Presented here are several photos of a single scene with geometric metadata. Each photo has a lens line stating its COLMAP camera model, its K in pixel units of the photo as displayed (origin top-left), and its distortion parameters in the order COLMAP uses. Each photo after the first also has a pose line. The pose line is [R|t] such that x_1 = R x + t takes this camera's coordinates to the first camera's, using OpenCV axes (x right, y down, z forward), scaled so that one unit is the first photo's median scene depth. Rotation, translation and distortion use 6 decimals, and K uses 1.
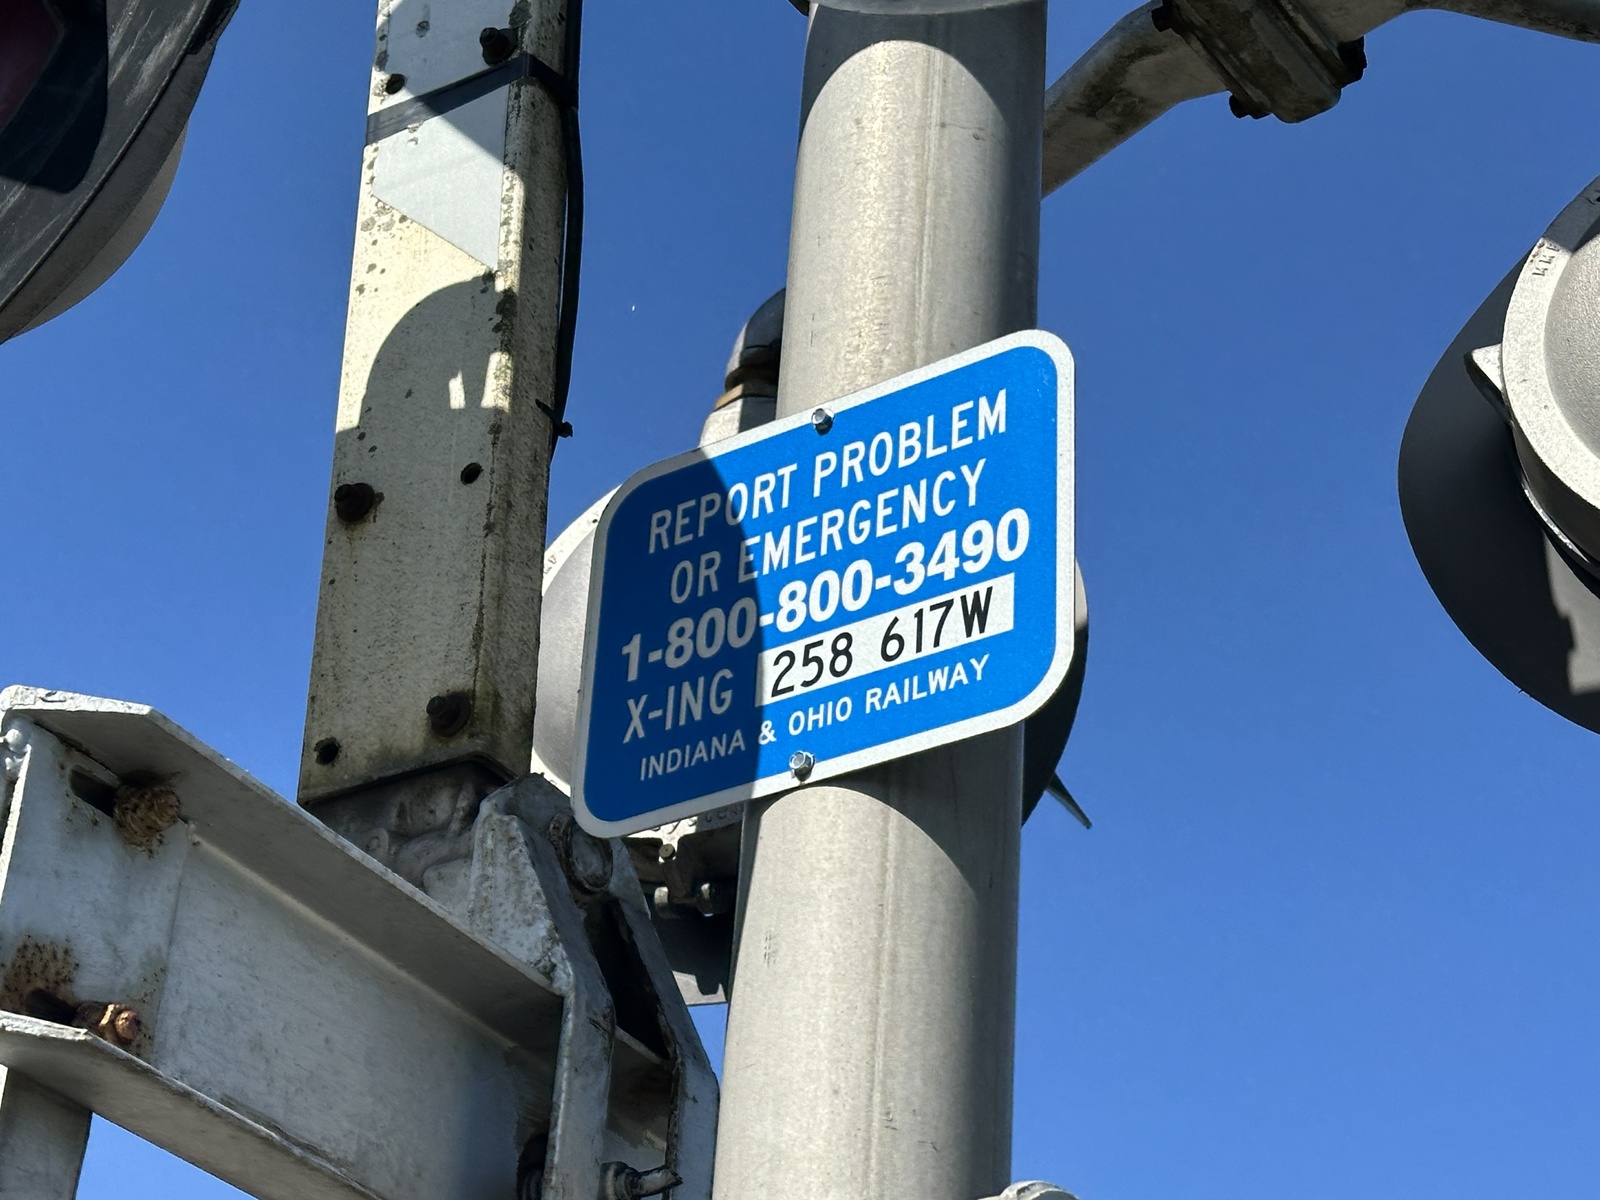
lens RADIAL K [[3132.8, 0, 799.6], [0, 3132.8, 647.6], [0, 0, 1]] dist [0.125737, 0.394841]
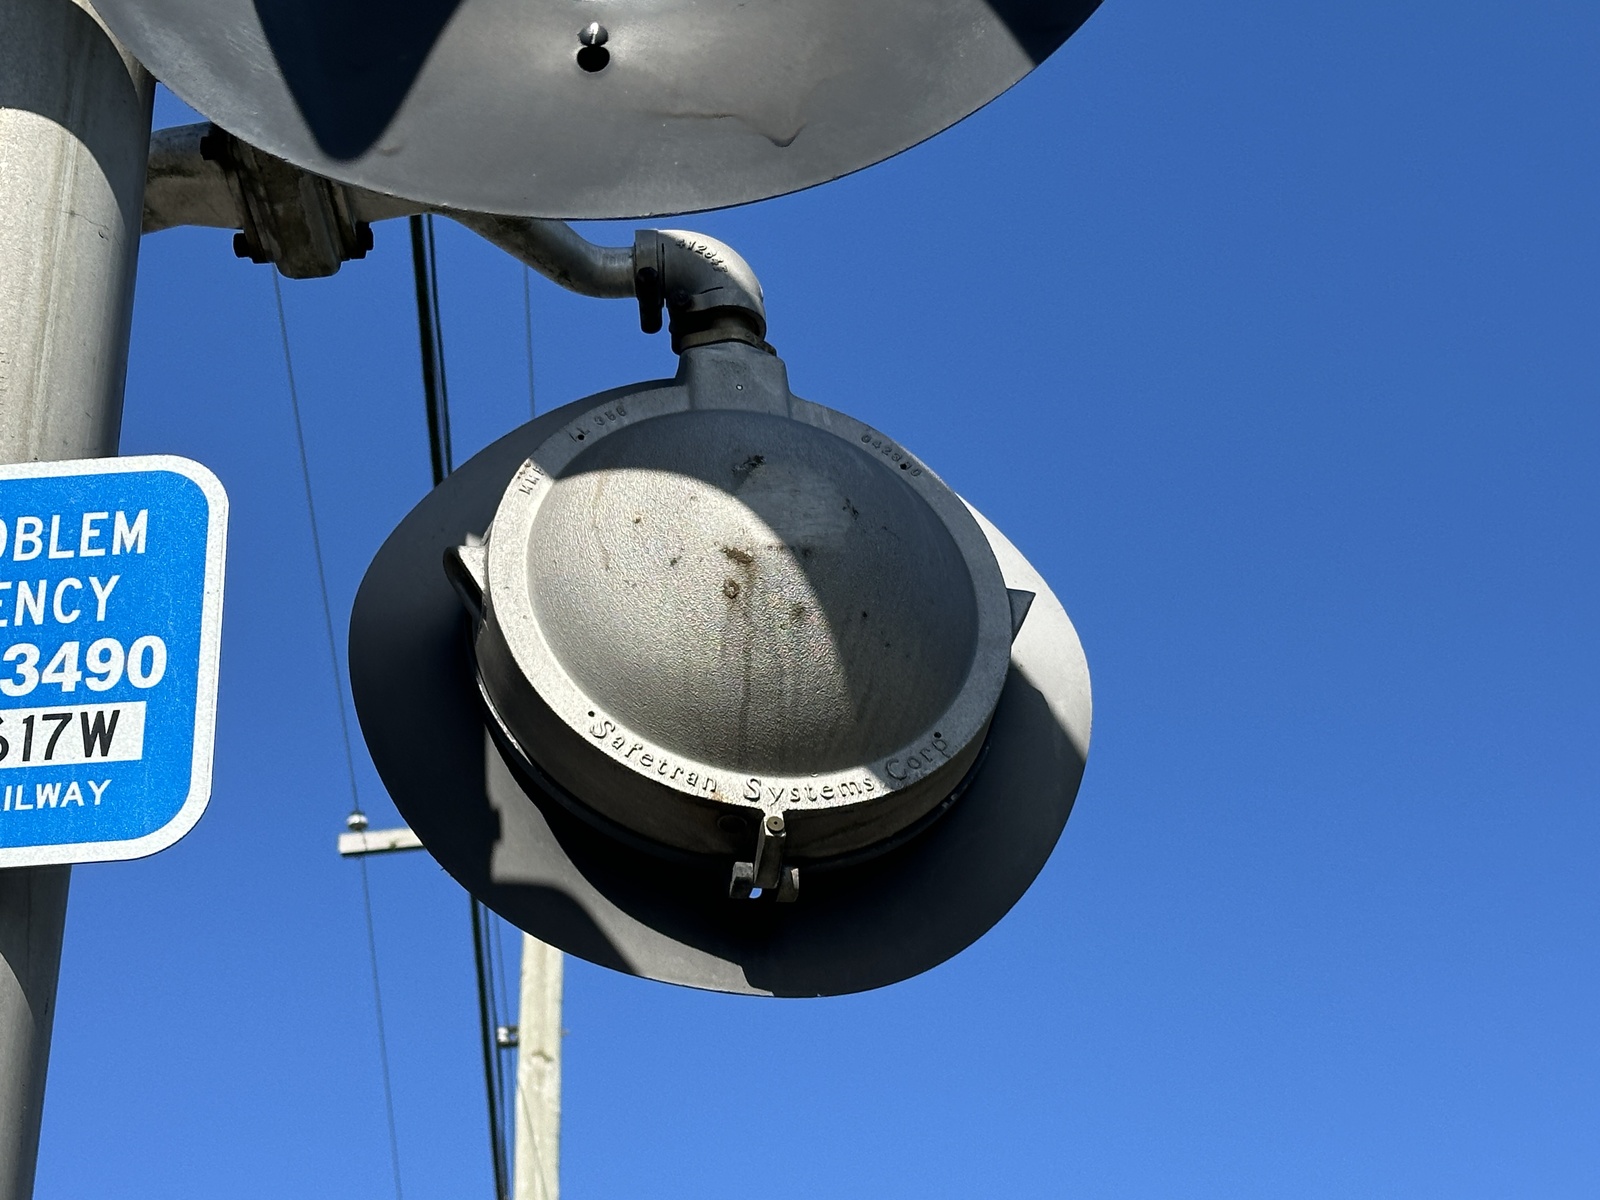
lens RADIAL K [[2979.2, 0, 800.0], [0, 2979.2, 600.0], [0, 0, 1]] dist [0.166923, -0.278602]
pose [[0.832473, 0.214449, 0.510881, -0.239742], [-0.198920, 0.976265, -0.085662, -0.014443], [-0.517126, -0.030313, 0.855373, 0.082897]]
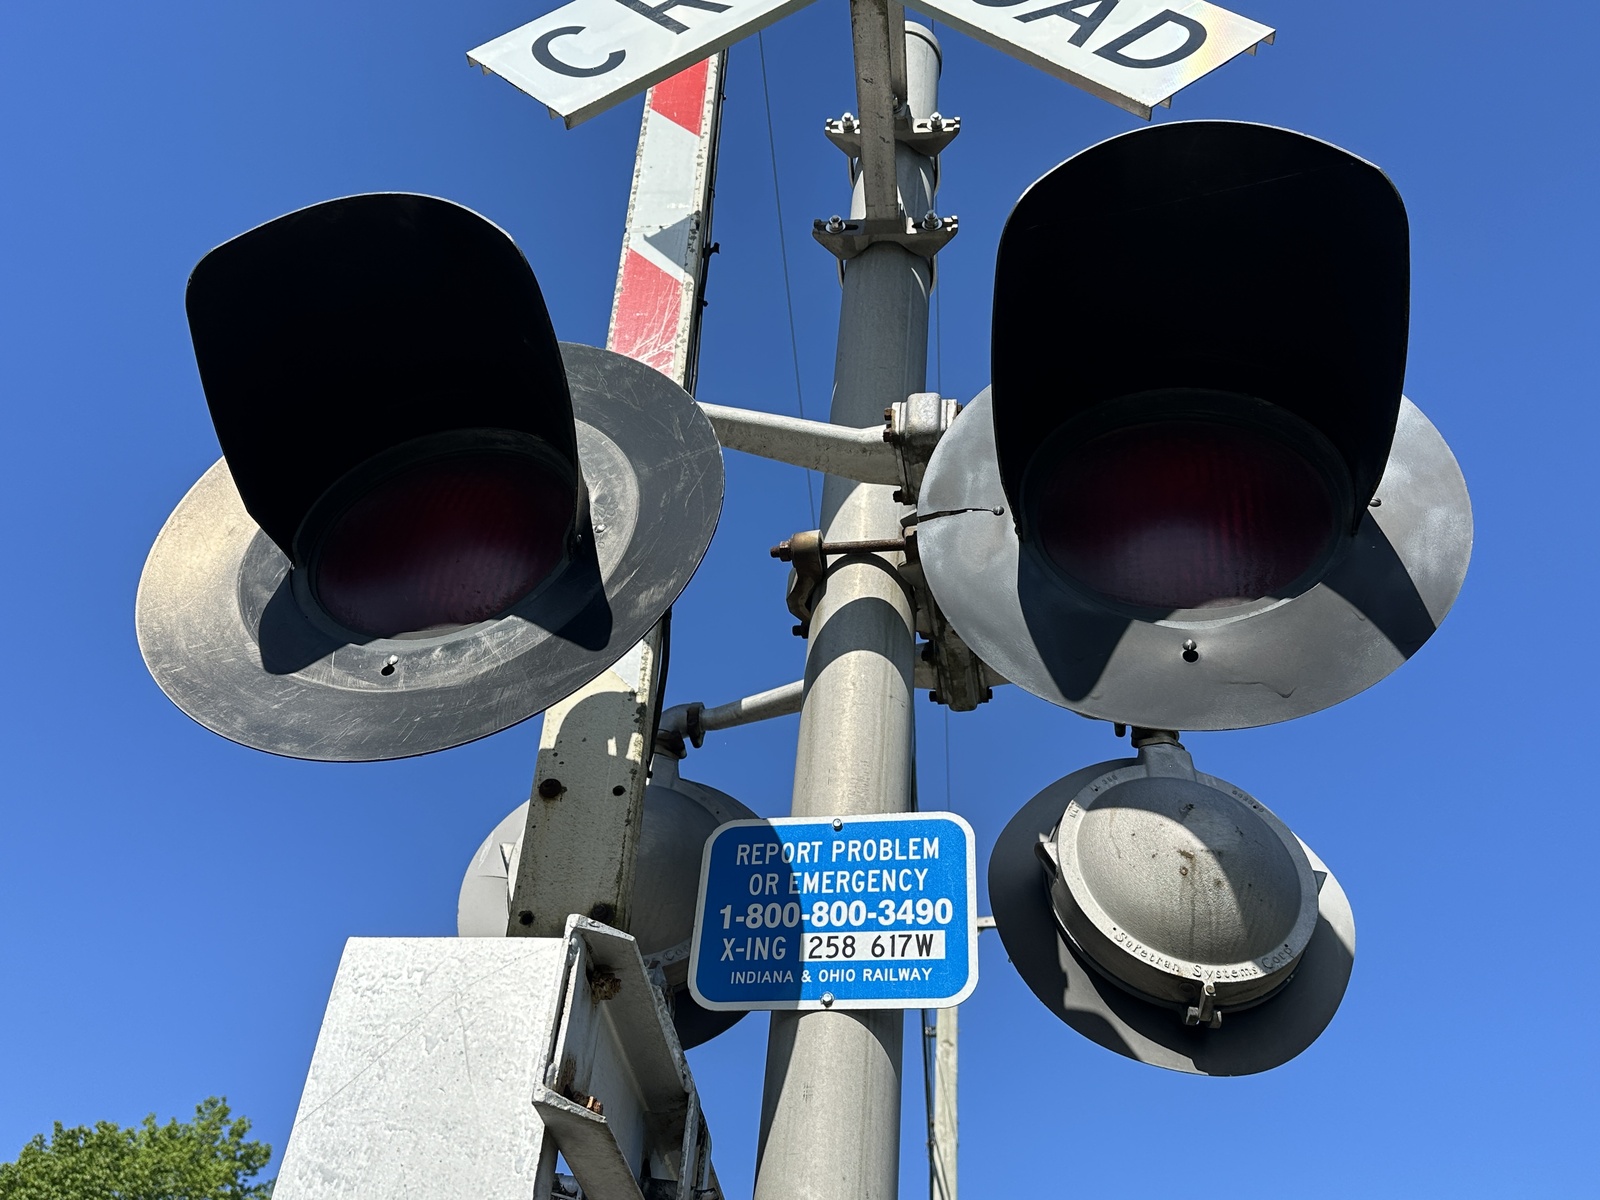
lens RADIAL K [[1427.6, 0, 800.0], [0, 1427.6, 600.0], [0, 0, 1]] dist [0.161230, -0.289844]
pose [[0.904121, 0.280561, 0.322259, -0.388511], [-0.230795, 0.955396, -0.184263, -0.033969], [-0.359582, 0.092220, 0.928545, 0.090962]]
